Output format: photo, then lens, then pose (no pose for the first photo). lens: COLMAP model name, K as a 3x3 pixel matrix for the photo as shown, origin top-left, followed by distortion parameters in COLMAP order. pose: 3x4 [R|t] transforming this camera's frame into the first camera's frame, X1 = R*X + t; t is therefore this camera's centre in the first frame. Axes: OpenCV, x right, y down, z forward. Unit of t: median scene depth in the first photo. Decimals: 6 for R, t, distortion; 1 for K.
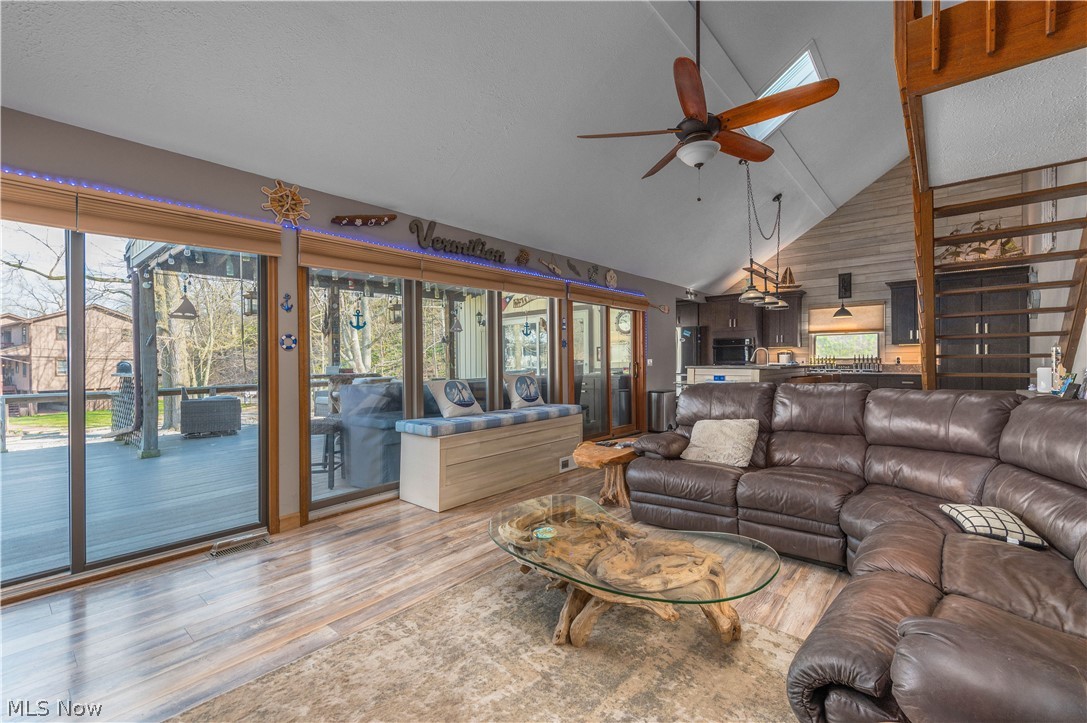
lens RADIAL K [[467.6, 0, 549.6], [0, 467.6, 364.0], [0, 0, 1]] dist [0.010222, -0.002543]
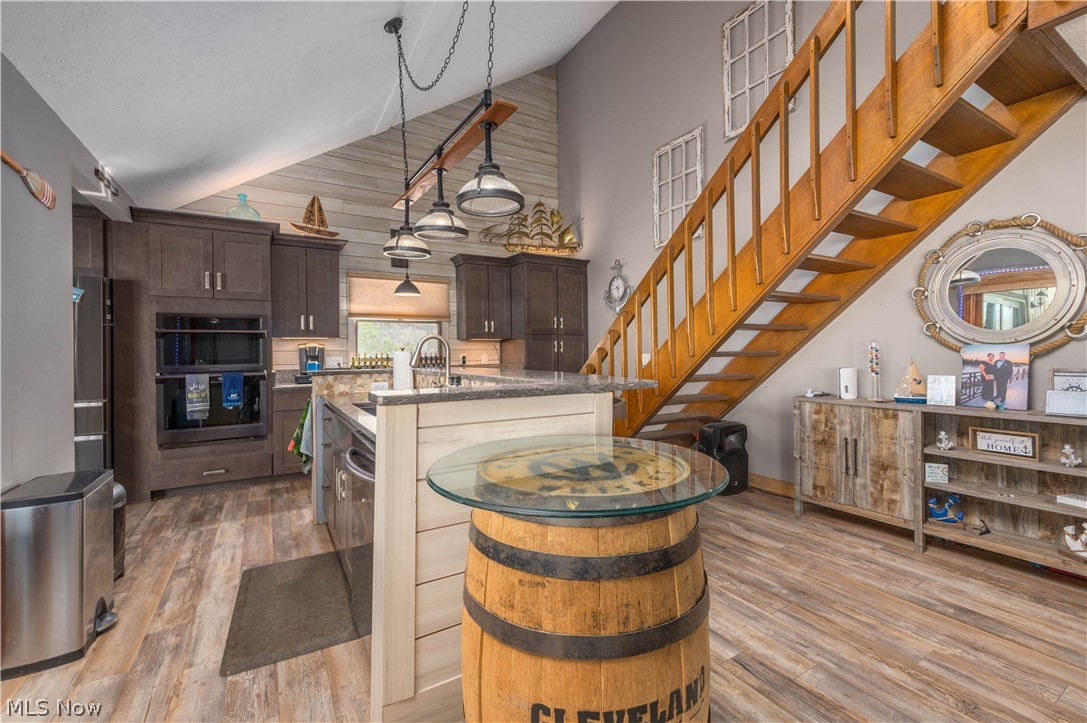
lens RADIAL K [[467.6, 0, 561.9], [0, 467.6, 353.2], [0, 0, 1]] dist [0.010222, -0.002543]
pose [[0.312117, 0.002883, 0.950039, 0.073403], [0.015733, 0.999843, -0.008202, -0.009723], [-0.949913, 0.017507, 0.312022, 0.606642]]
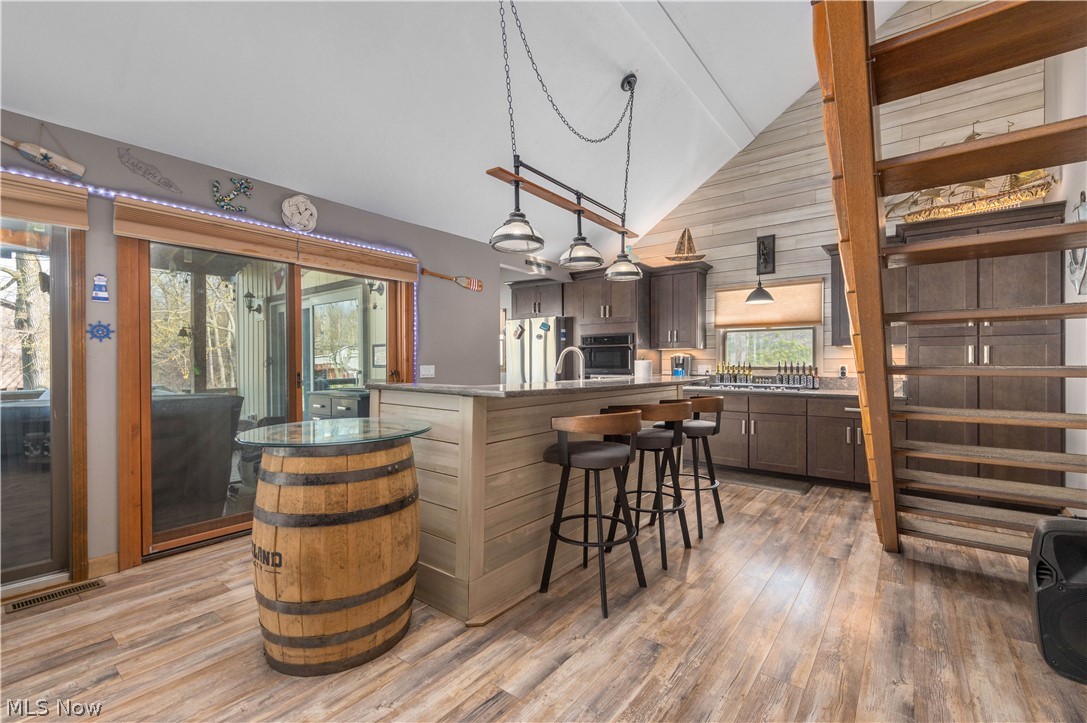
lens RADIAL K [[467.6, 0, 552.7], [0, 467.6, 362.0], [0, 0, 1]] dist [0.010222, -0.002543]
pose [[0.999111, 0.009965, 0.040961, 0.326901], [-0.009533, 0.999897, -0.010735, -0.009613], [-0.041064, 0.010335, 0.999103, 0.387155]]
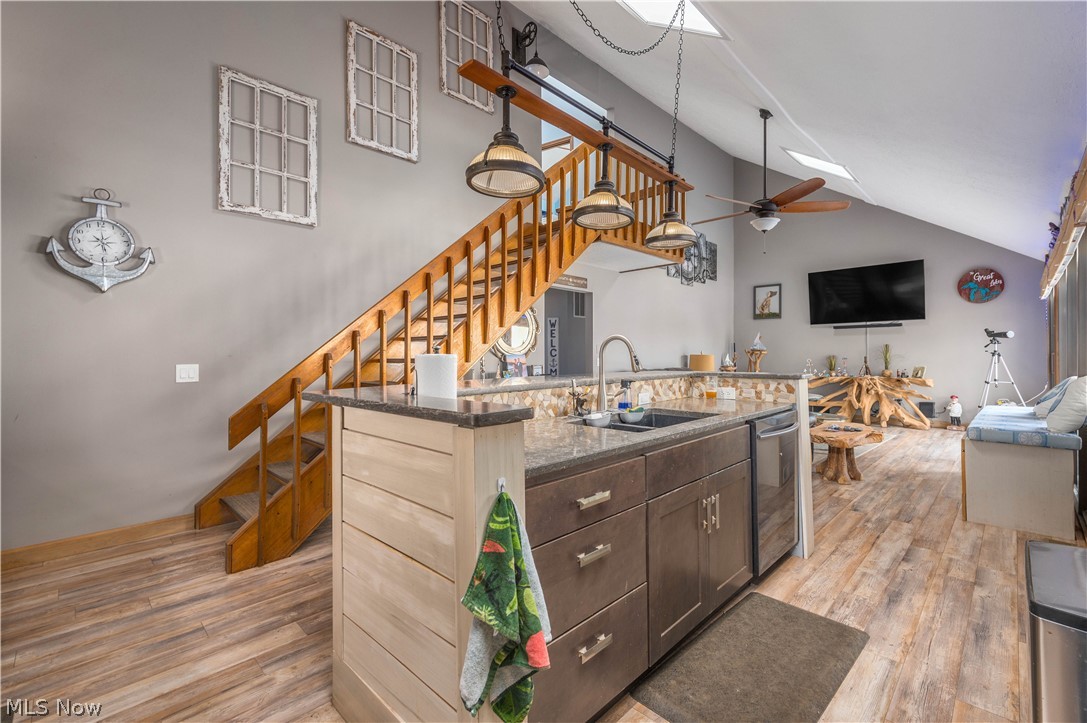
lens RADIAL K [[467.6, 0, 553.6], [0, 467.6, 355.5], [0, 0, 1]] dist [0.010222, -0.002543]
pose [[-0.996771, 0.019000, 0.078017, 0.376474], [0.019868, 0.999749, 0.010372, -0.018523], [-0.077800, 0.011888, -0.996898, 1.088052]]
